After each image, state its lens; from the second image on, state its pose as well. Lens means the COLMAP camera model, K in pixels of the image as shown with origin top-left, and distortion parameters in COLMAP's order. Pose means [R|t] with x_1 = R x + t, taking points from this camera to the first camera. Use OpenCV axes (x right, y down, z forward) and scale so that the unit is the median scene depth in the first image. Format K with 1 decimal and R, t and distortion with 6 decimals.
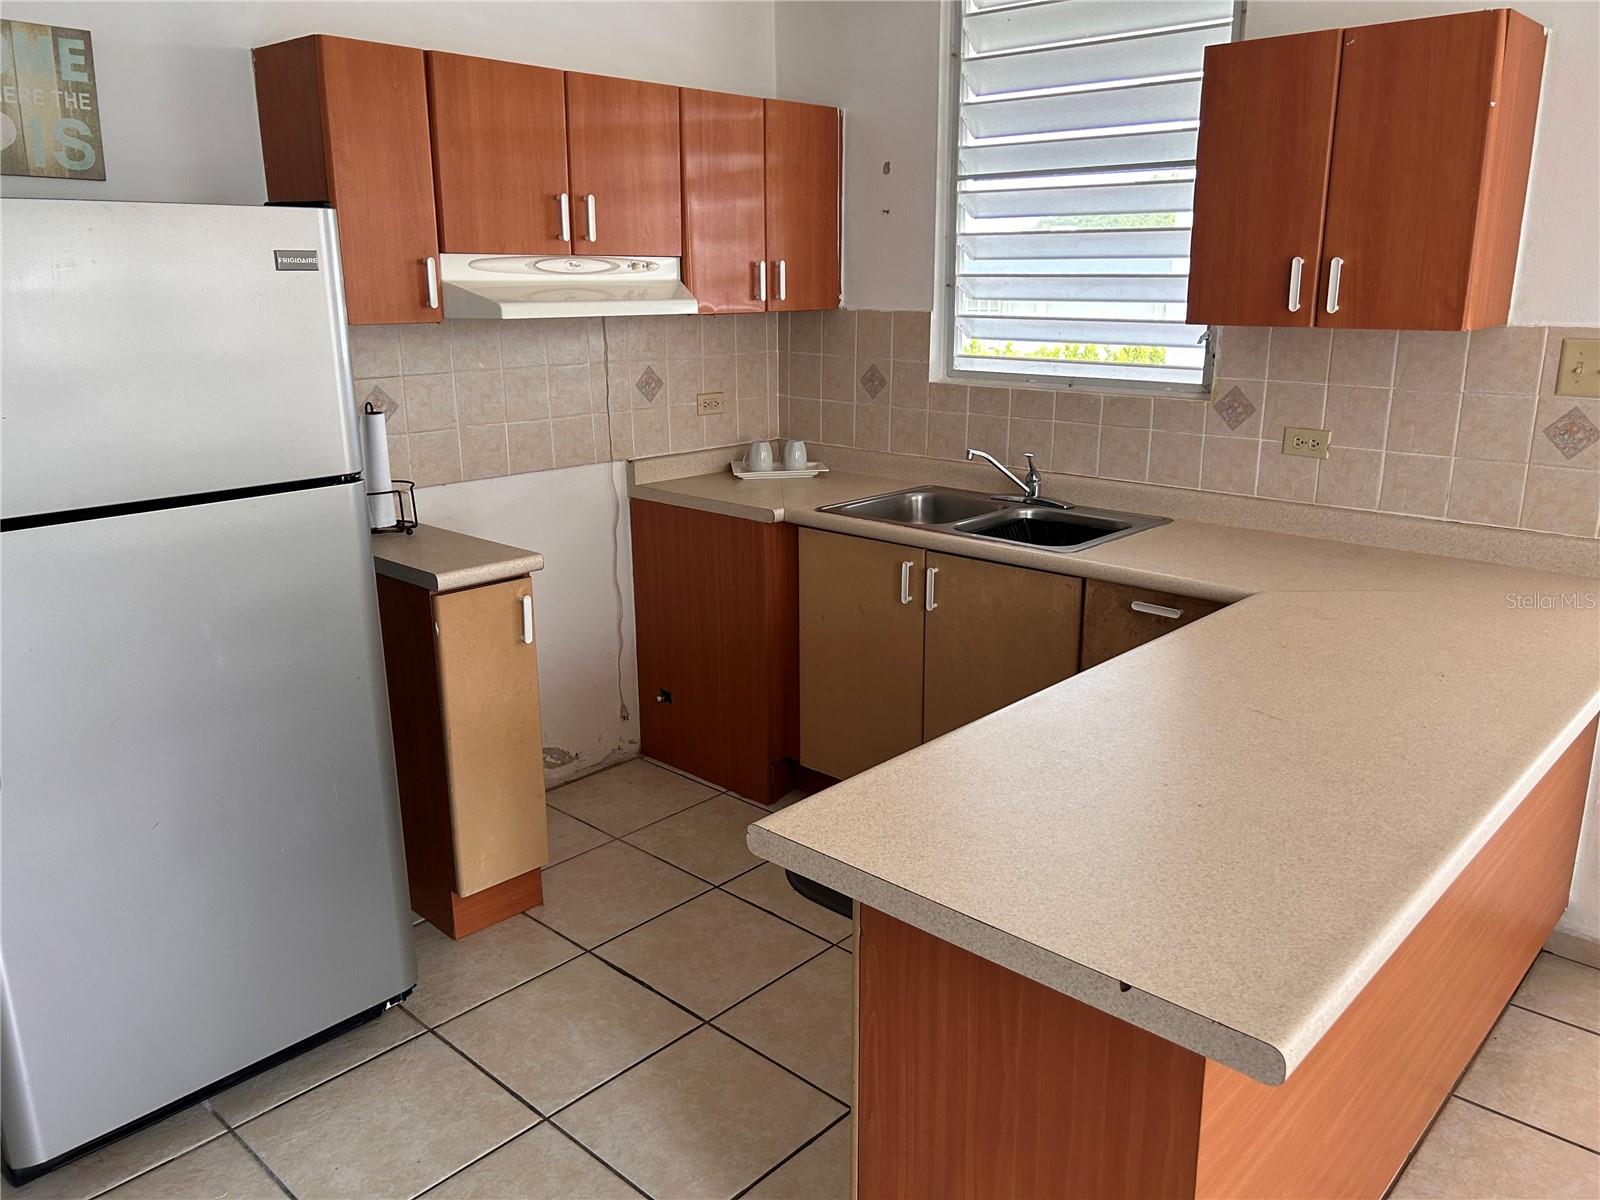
lens RADIAL K [[1209.0, 0, 807.7], [0, 1209.0, 578.7], [0, 0, 1]] dist [0.071258, -0.081780]
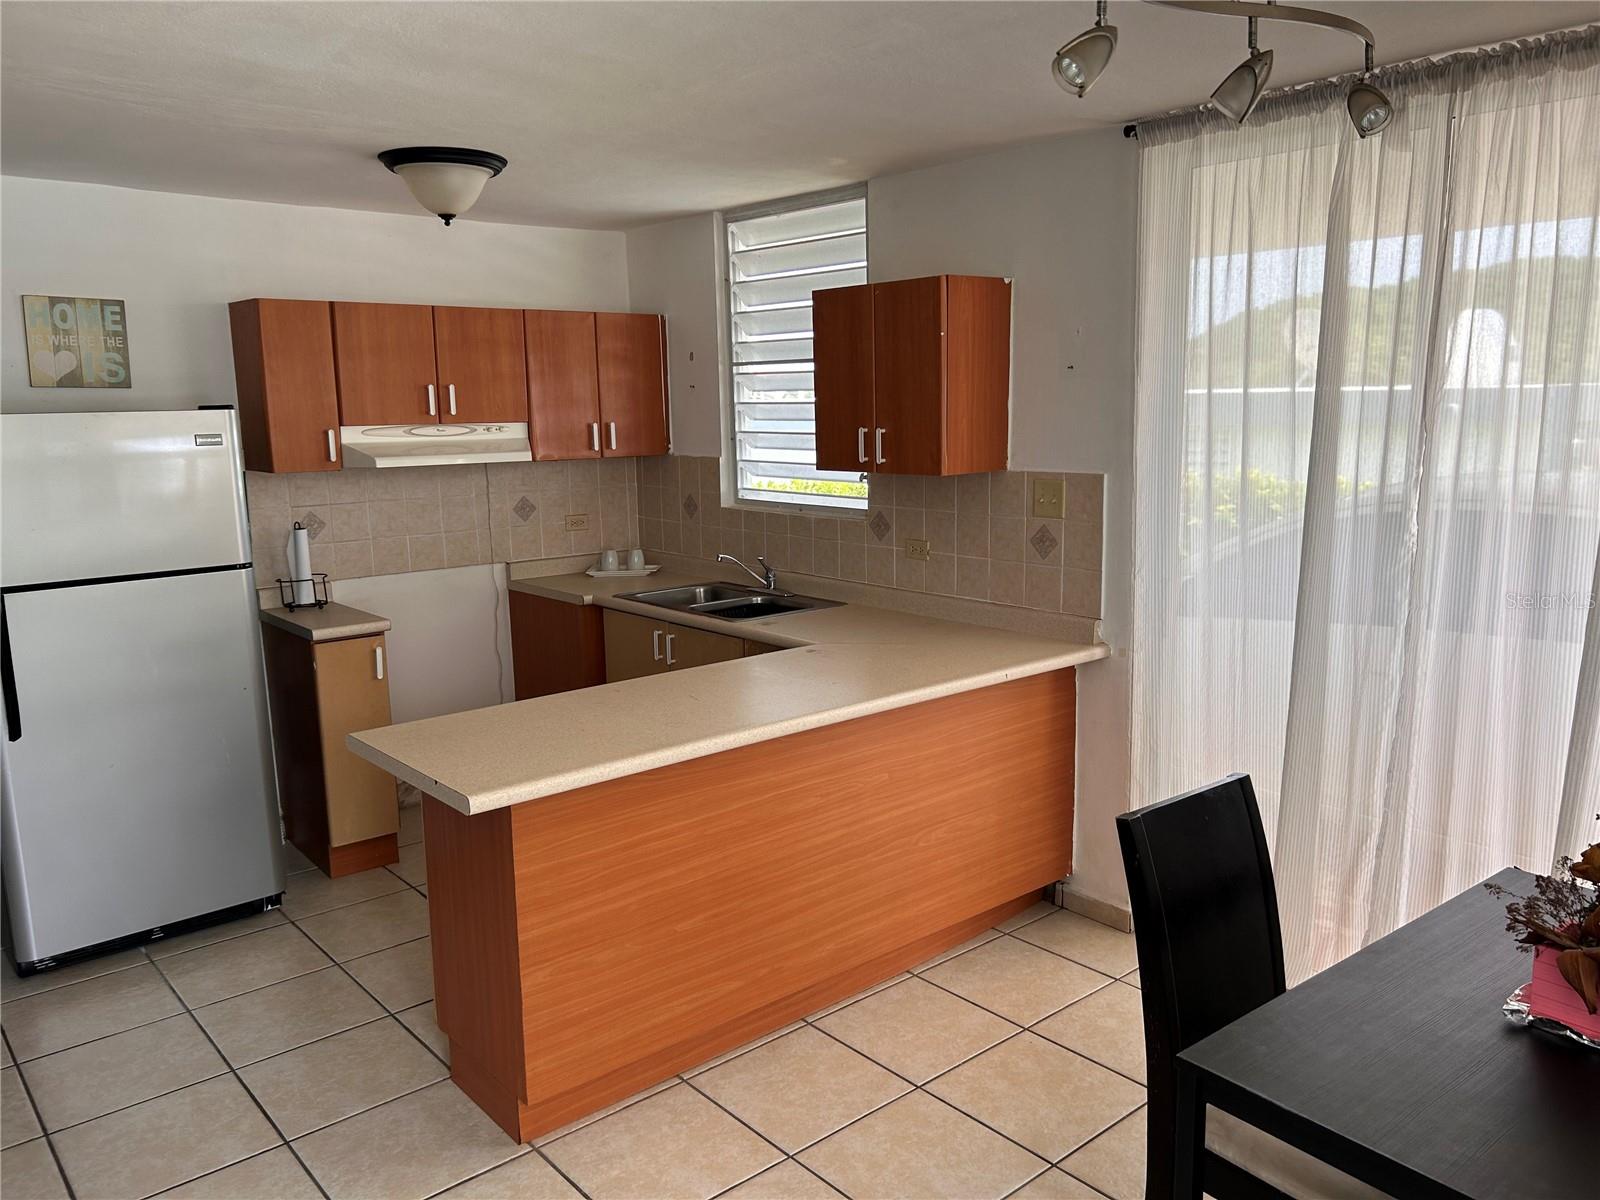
lens RADIAL K [[1205.2, 0, 799.3], [0, 1205.2, 605.8], [0, 0, 1]] dist [0.056299, -0.059777]
pose [[0.992657, 0.006833, -0.120771, 0.413752], [-0.016119, 0.996971, -0.076079, 0.060695], [0.119885, 0.077467, 0.989761, -0.389353]]
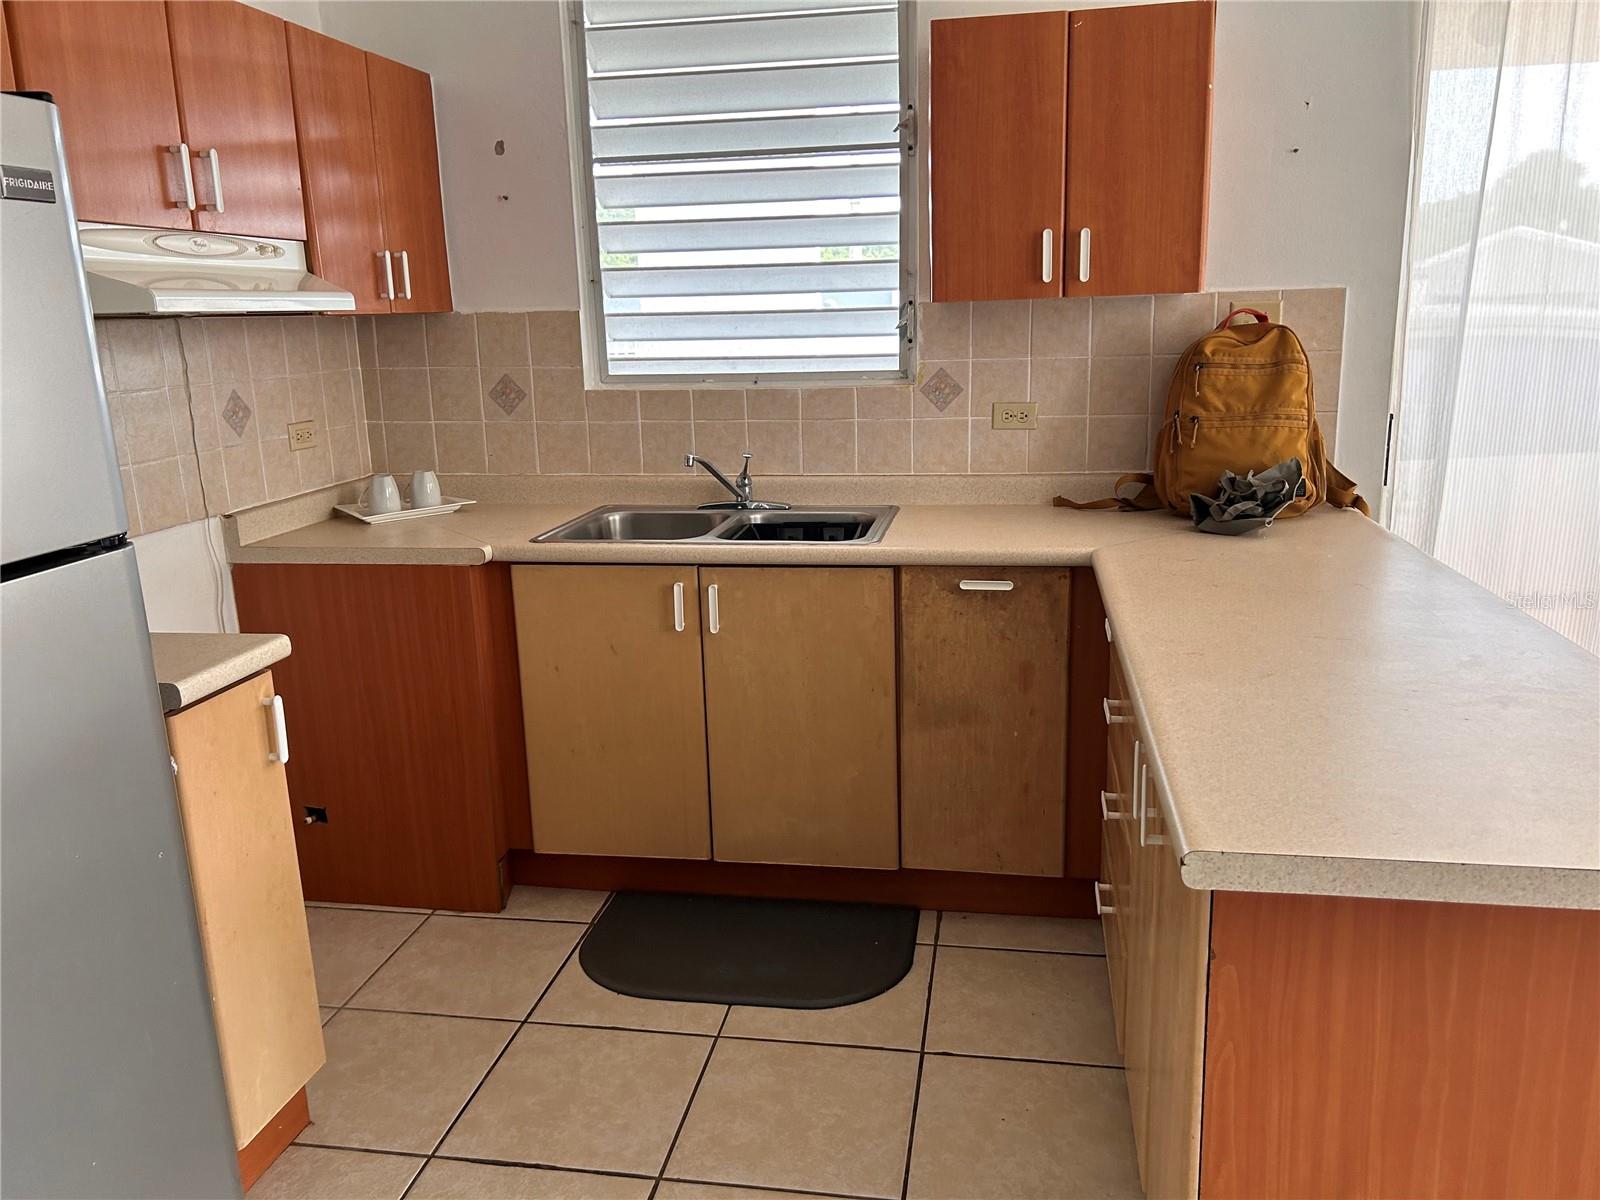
lens RADIAL K [[1214.1, 0, 803.0], [0, 1214.1, 590.4], [0, 0, 1]] dist [0.057190, -0.081055]
pose [[0.839937, -0.142274, 0.523702, -0.293013], [0.158434, 0.987269, 0.014108, -0.006672], [-0.519042, 0.071123, 0.851785, 0.200565]]
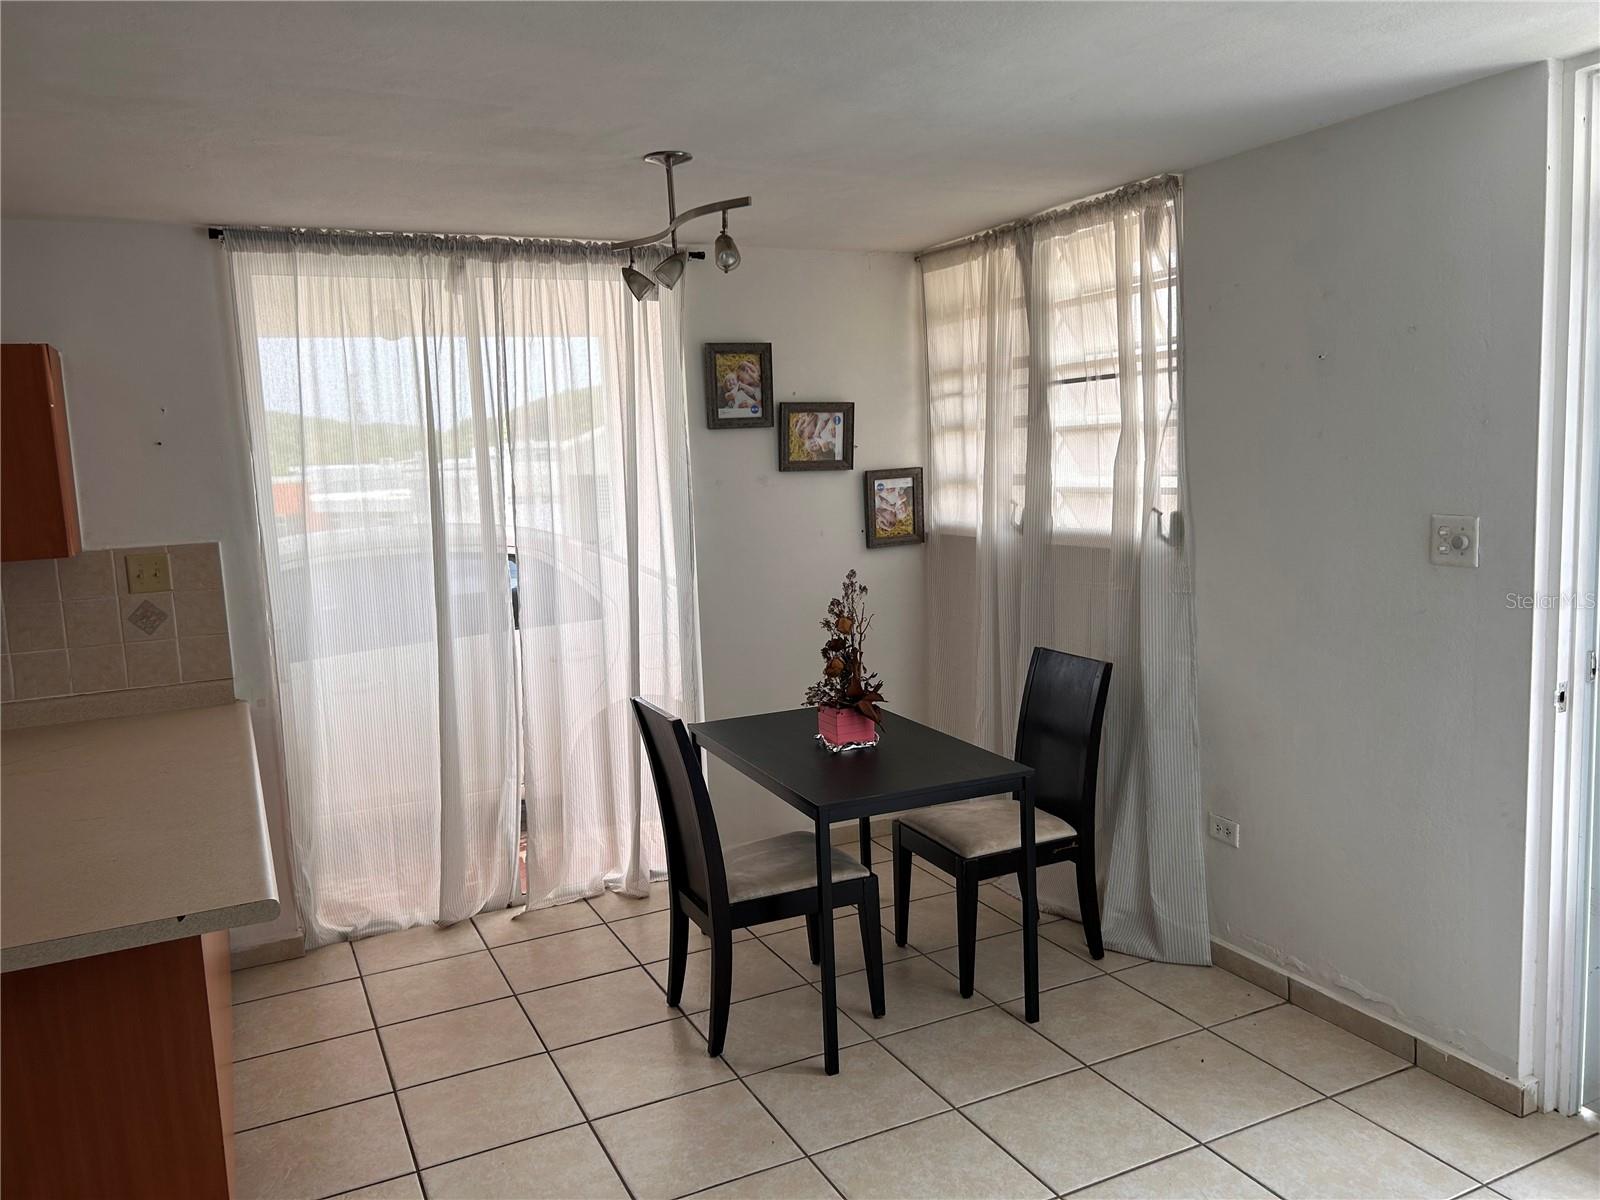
lens RADIAL K [[1205.0, 0, 800.0], [0, 1205.0, 600.0], [0, 0, 1]] dist [0.048505, -0.047529]
pose [[0.369514, -0.129112, 0.920211, -0.349249], [0.272957, 0.961693, 0.025326, 0.030671], [-0.888231, 0.241820, 0.390601, -0.219909]]
